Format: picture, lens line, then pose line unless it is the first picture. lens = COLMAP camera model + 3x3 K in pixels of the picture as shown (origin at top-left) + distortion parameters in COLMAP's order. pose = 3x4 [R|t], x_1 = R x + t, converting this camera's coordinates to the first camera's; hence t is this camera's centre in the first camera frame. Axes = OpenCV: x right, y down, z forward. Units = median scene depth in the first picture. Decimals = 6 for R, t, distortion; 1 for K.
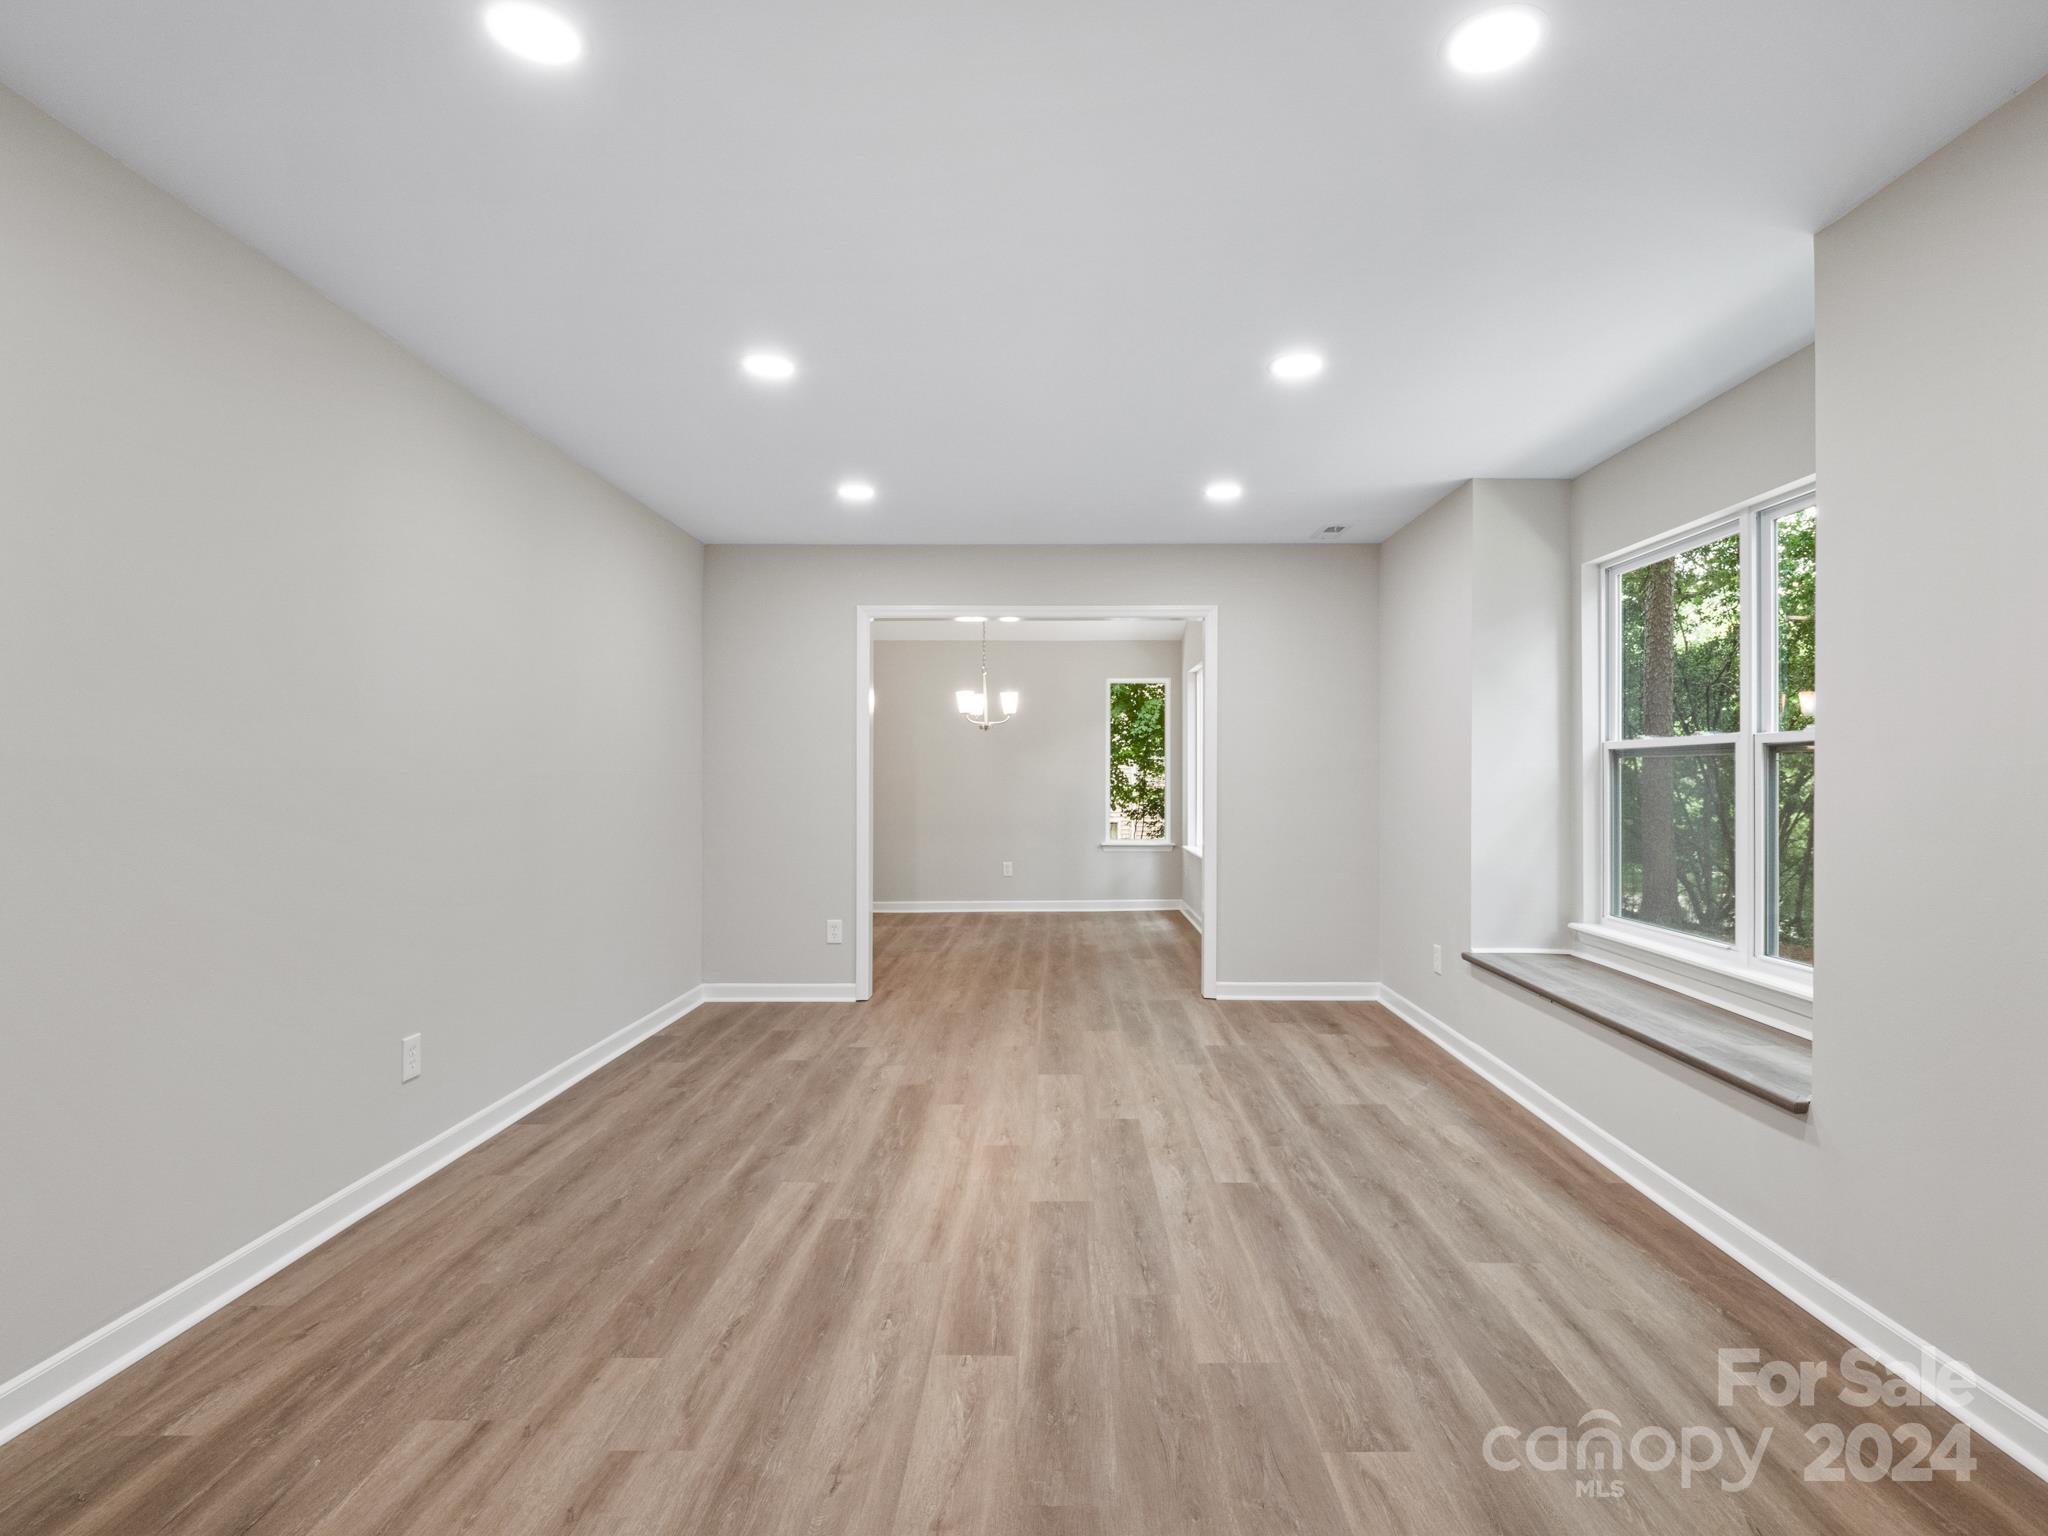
lens RADIAL K [[1007.2, 0, 1017.9], [0, 1007.2, 759.3], [0, 0, 1]] dist [0.002612, 0.001448]
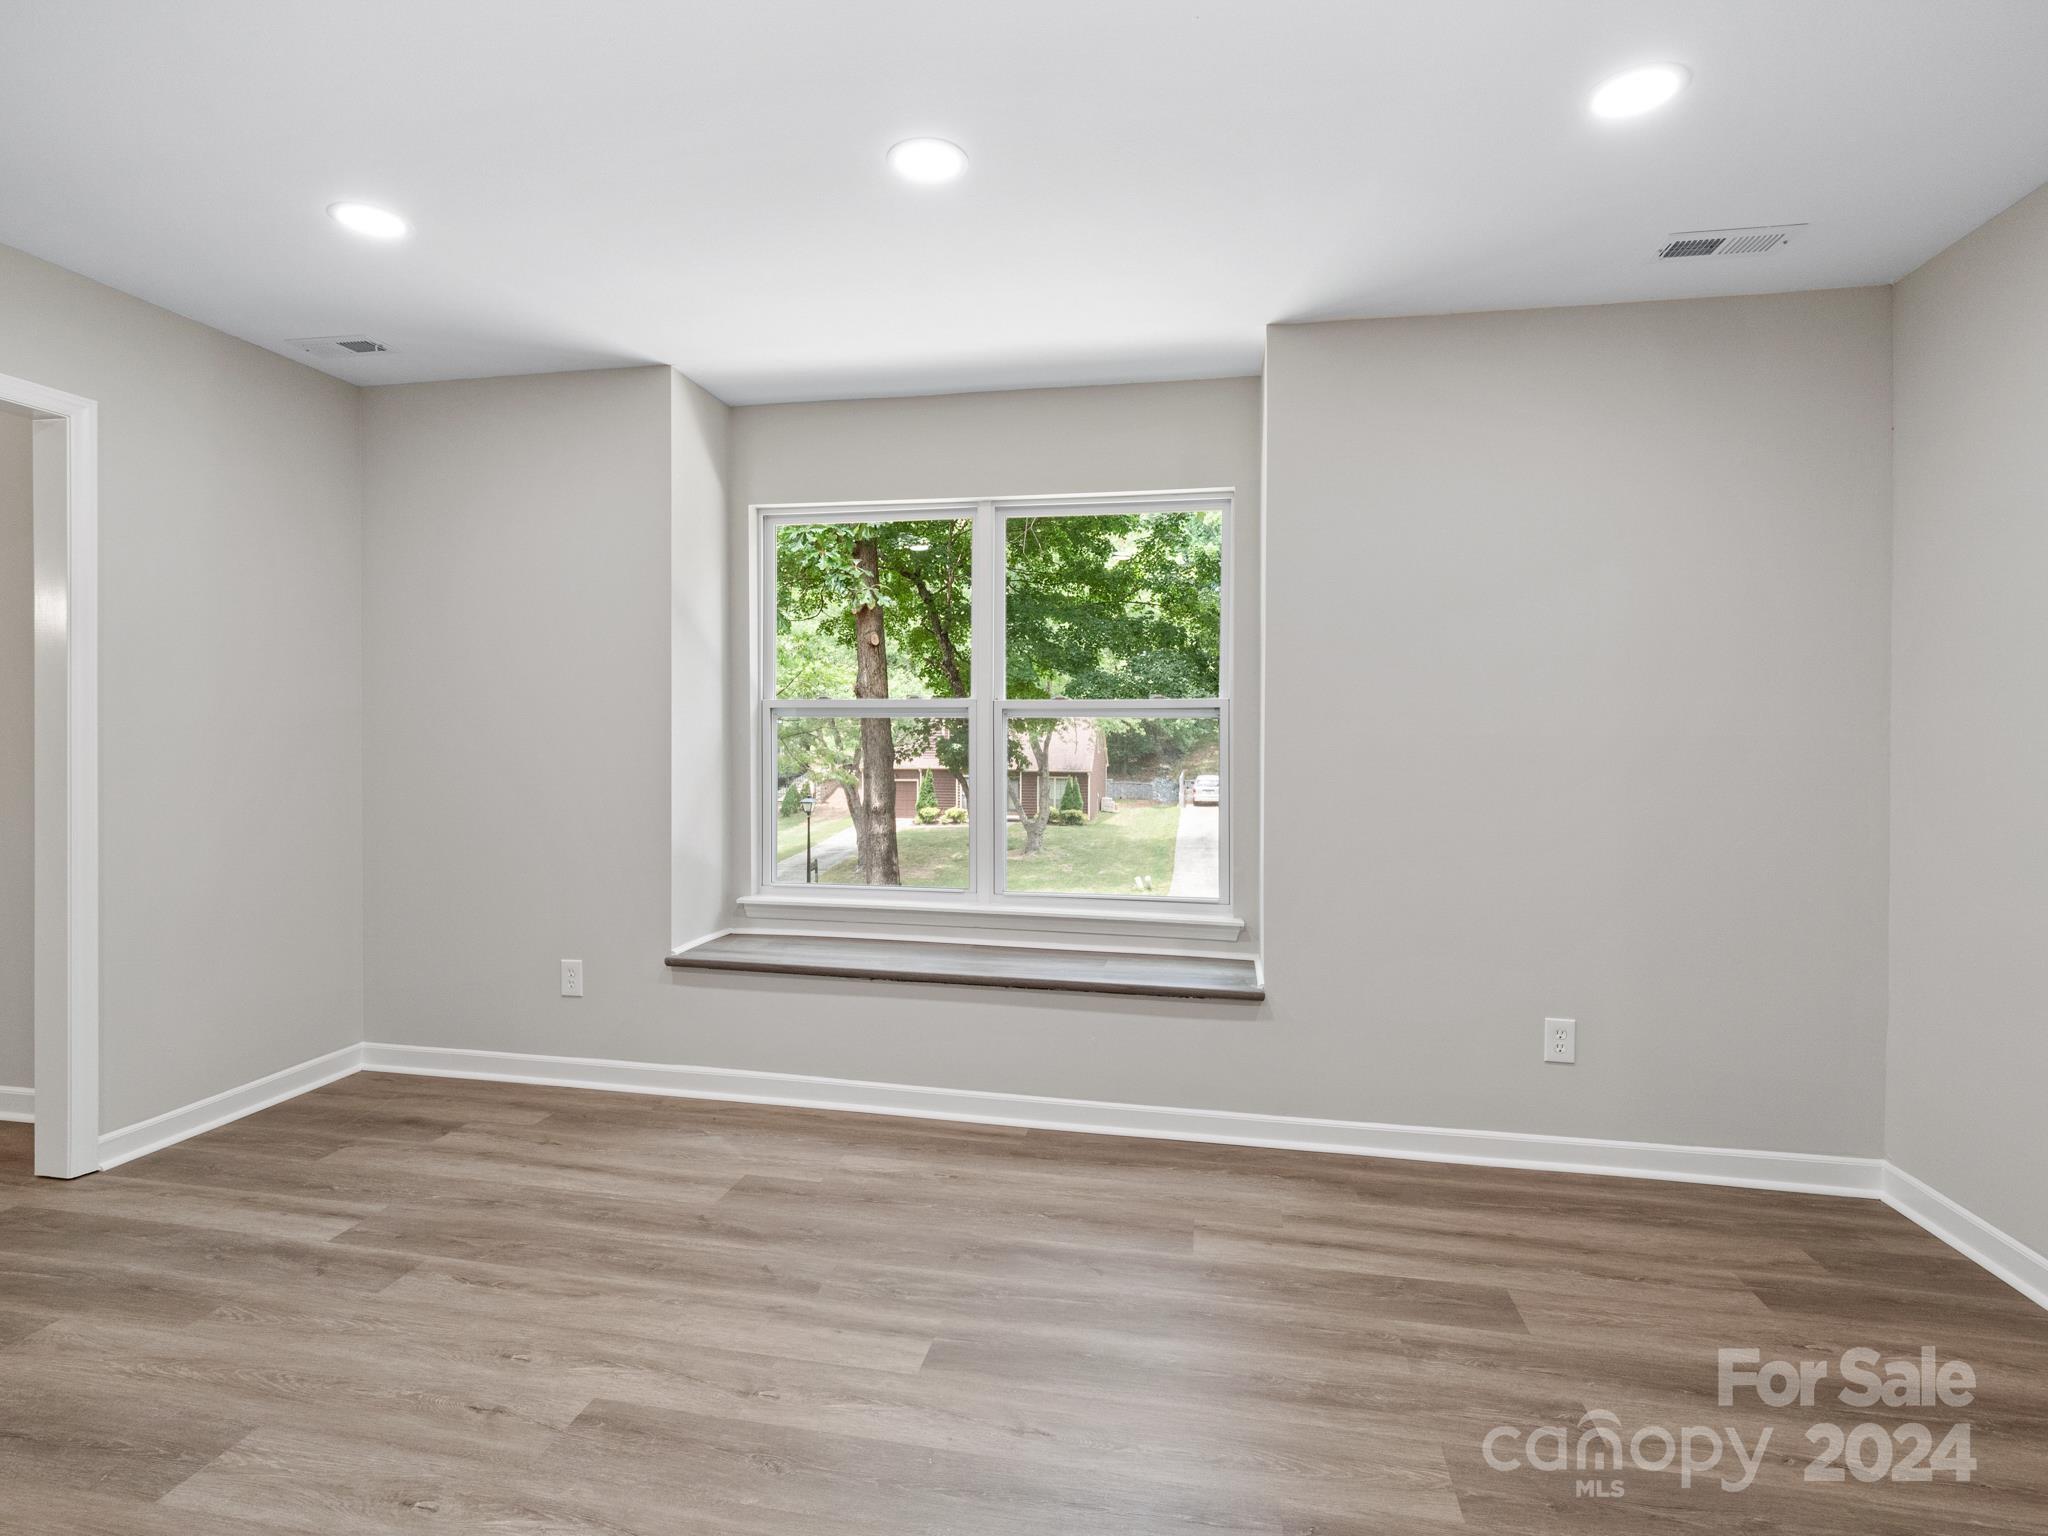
lens RADIAL K [[1025.9, 0, 1019.0], [0, 1025.9, 737.3], [0, 0, 1]] dist [0.002813, 0.000157]
pose [[0.174364, -0.009390, 0.984636, -0.348463], [-0.017196, 0.999773, 0.012579, 0.002461], [-0.984531, -0.019125, 0.174163, 0.663944]]
